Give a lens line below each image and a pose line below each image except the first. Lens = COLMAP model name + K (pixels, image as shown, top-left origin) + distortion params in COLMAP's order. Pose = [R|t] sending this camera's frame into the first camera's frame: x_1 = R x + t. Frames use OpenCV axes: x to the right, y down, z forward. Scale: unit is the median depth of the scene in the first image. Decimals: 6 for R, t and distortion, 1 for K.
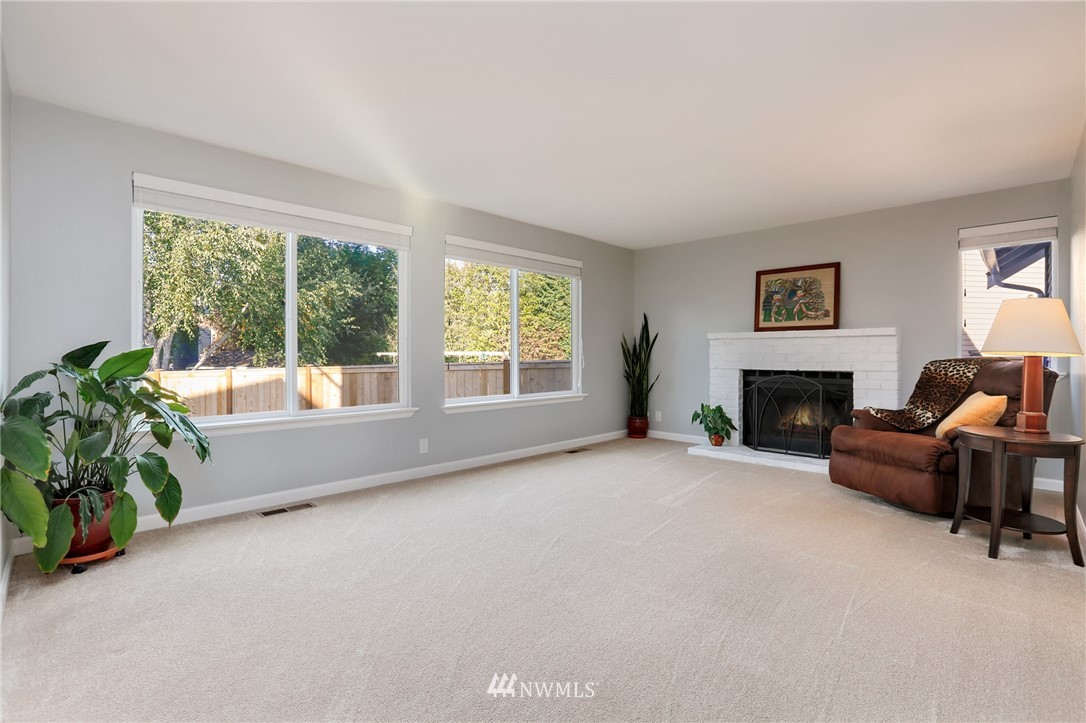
lens RADIAL K [[509.2, 0, 544.7], [0, 509.2, 358.8], [0, 0, 1]] dist [-0.004671, -0.000022]
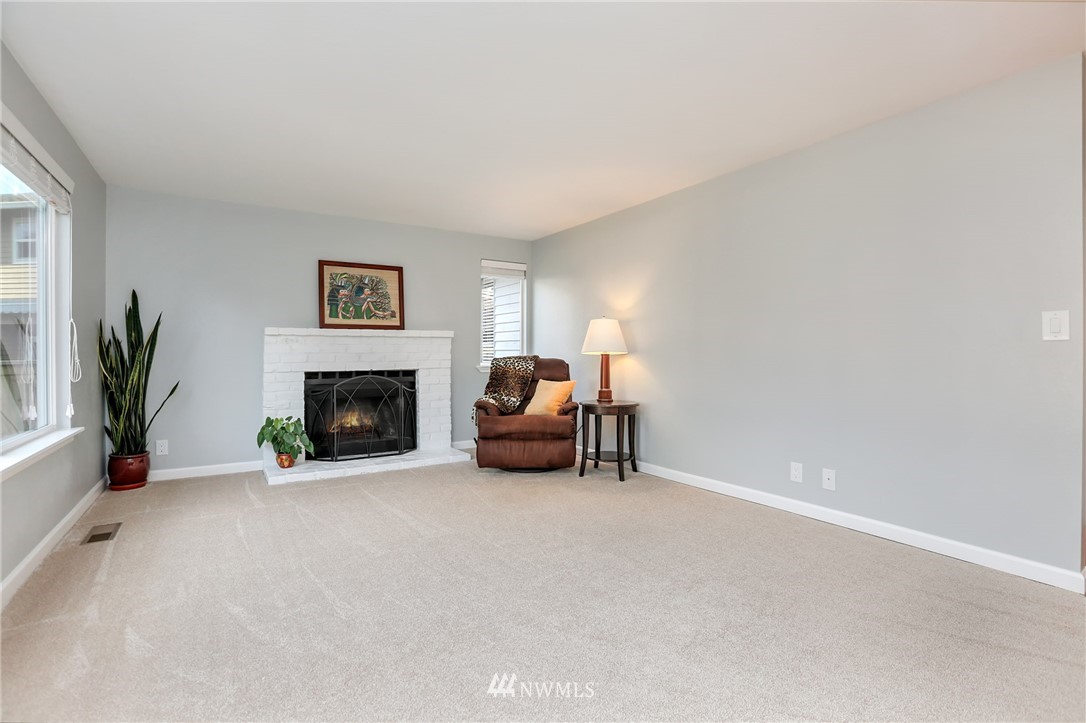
lens RADIAL K [[509.2, 0, 542.3], [0, 509.2, 356.5], [0, 0, 1]] dist [-0.004671, -0.000022]
pose [[0.249221, -0.005809, 0.968429, -0.359014], [0.011769, 0.999926, 0.002969, -0.002566], [-0.968375, 0.010657, 0.249271, 0.431025]]
